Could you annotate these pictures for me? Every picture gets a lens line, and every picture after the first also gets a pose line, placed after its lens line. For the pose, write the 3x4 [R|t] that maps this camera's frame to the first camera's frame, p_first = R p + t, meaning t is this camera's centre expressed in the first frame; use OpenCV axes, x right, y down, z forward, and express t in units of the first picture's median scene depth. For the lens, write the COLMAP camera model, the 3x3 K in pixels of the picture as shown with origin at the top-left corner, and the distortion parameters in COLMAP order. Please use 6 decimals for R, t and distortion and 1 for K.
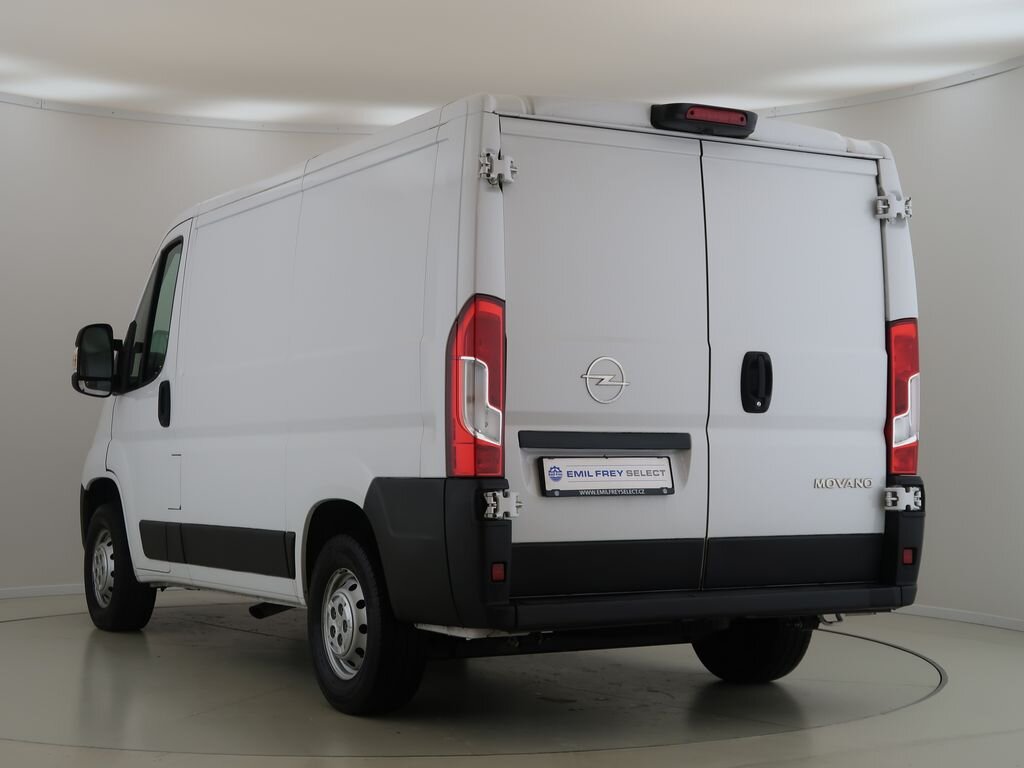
lens RADIAL K [[1713.5, 0, 512.0], [0, 1713.5, 384.0], [0, 0, 1]] dist [0.006854, -0.014380]
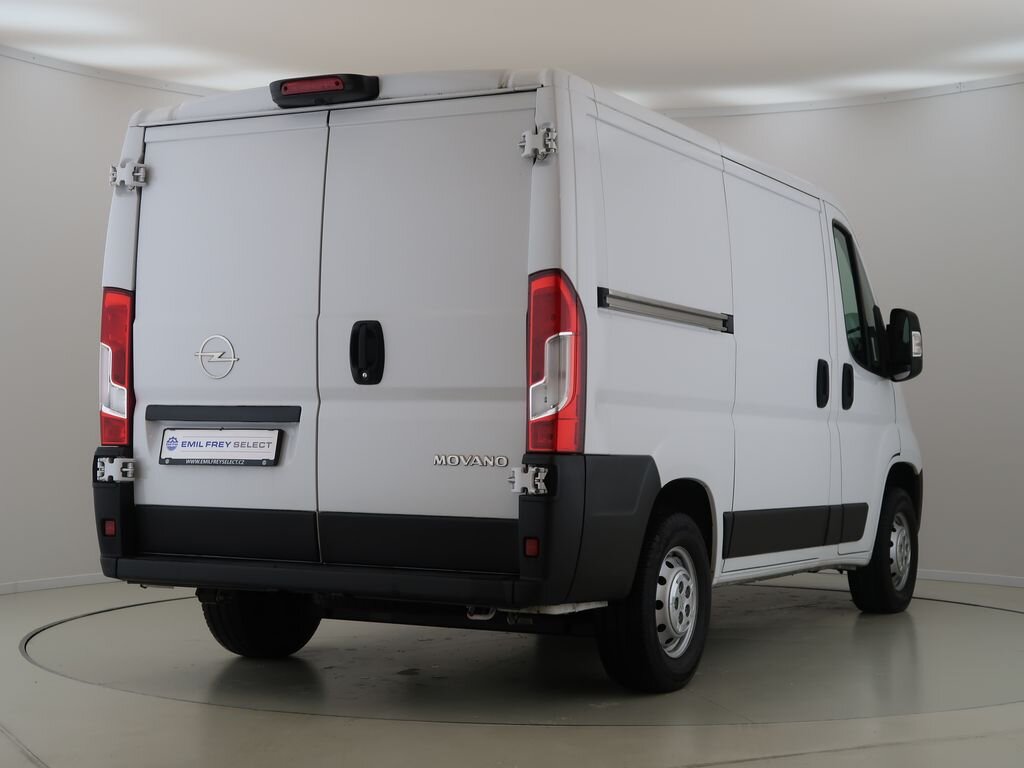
lens RADIAL K [[1713.5, 0, 512.0], [0, 1713.5, 384.0], [0, 0, 1]] dist [0.006854, -0.014380]
pose [[0.521318, -0.020361, -0.853120, 1.036376], [0.025221, 0.999646, -0.008446, 0.027587], [0.852990, -0.017114, 0.521647, 0.586477]]
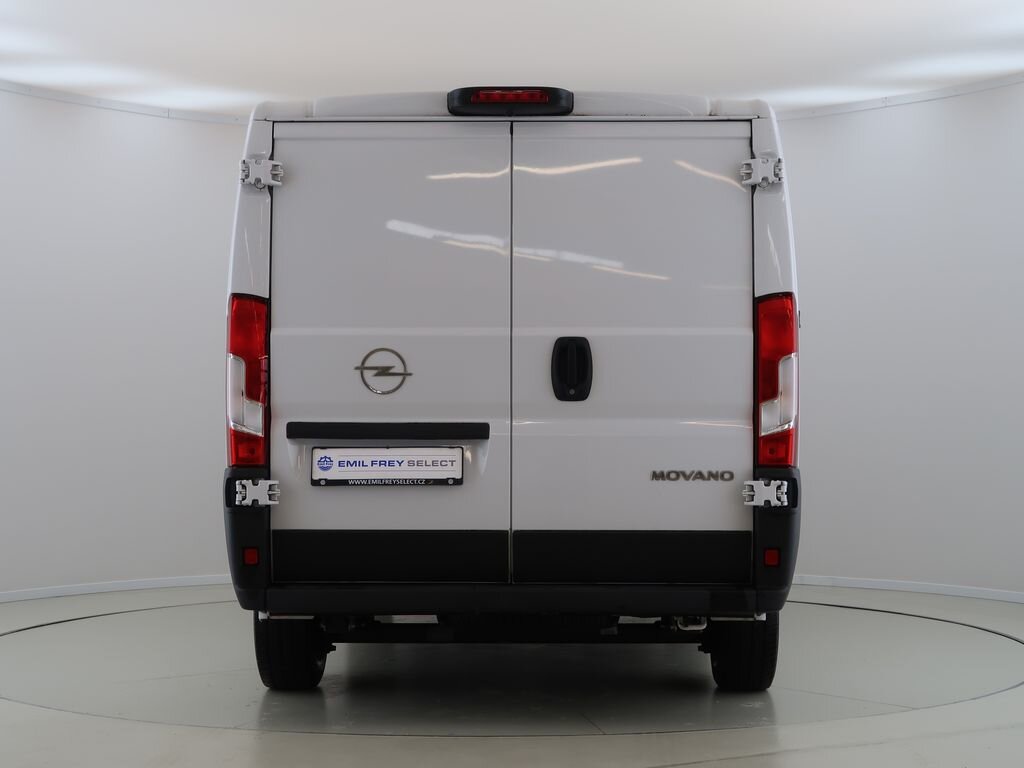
lens RADIAL K [[1713.5, 0, 512.0], [0, 1713.5, 384.0], [0, 0, 1]] dist [0.006854, -0.014380]
pose [[0.853235, -0.019215, -0.521172, 0.632275], [0.022575, 0.999745, 0.000098, 0.006694], [0.521037, -0.011849, 0.853452, 0.171501]]
